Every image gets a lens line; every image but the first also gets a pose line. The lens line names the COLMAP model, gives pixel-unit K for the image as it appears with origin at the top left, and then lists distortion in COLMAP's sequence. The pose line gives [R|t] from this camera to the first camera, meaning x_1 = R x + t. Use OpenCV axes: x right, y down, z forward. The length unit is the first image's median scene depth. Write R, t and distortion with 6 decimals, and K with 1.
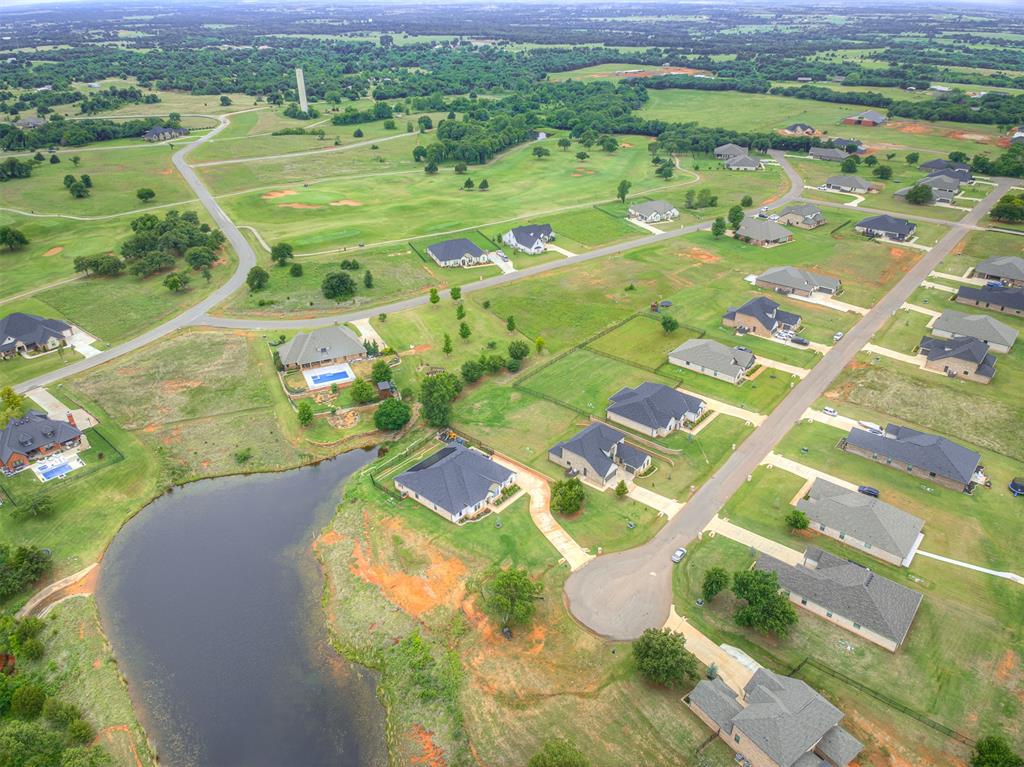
lens RADIAL K [[707.3, 0, 515.2], [0, 707.3, 380.2], [0, 0, 1]] dist [0.054108, -0.078399]
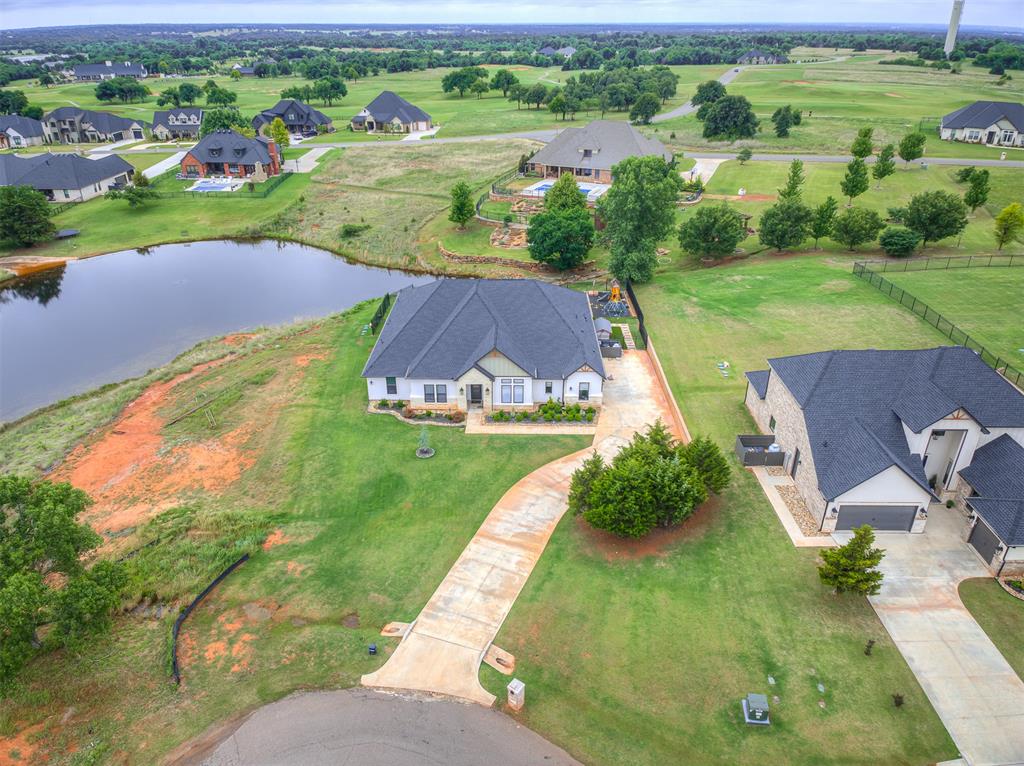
lens RADIAL K [[707.3, 0, 515.2], [0, 707.3, 379.7], [0, 0, 1]] dist [0.054108, -0.078399]
pose [[0.631557, 0.342202, -0.695725, 0.187732], [-0.374914, 0.920234, 0.112294, 0.097135], [0.678657, 0.189917, 0.709476, 0.642537]]
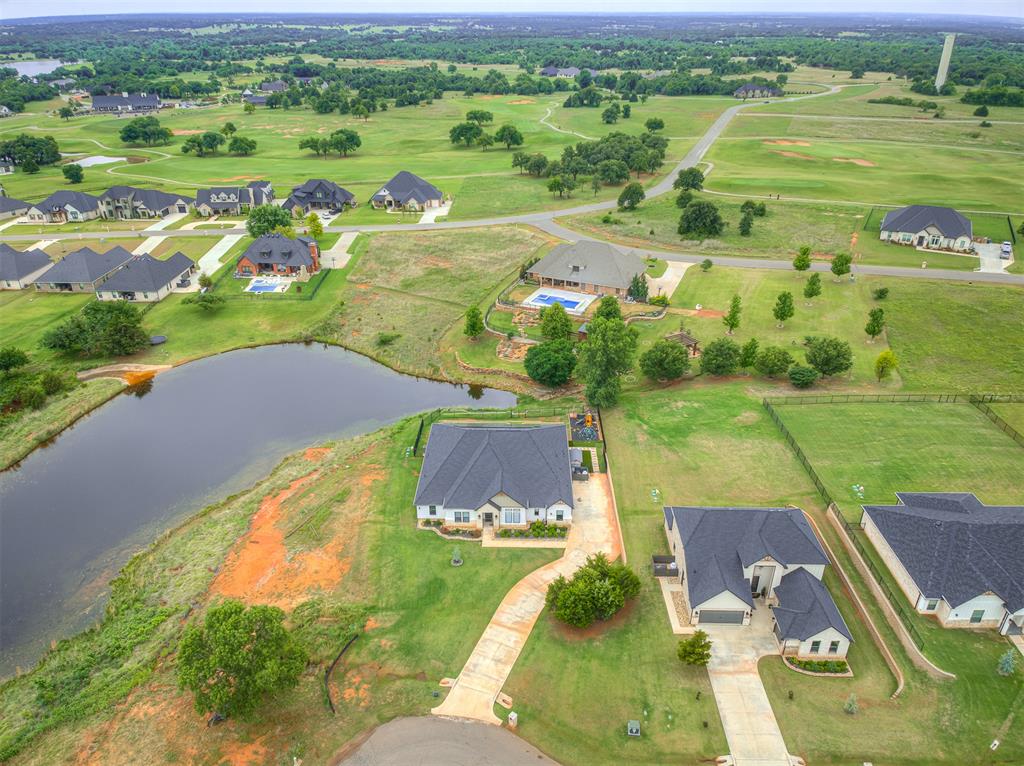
lens RADIAL K [[731.5, 0, 512.0], [0, 731.5, 383.0], [0, 0, 1]] dist [0.062135, -0.093630]
pose [[0.624331, 0.347461, -0.699629, 0.282791], [-0.374294, 0.919184, 0.122490, -0.002715], [0.685649, 0.185393, 0.703928, 0.503651]]
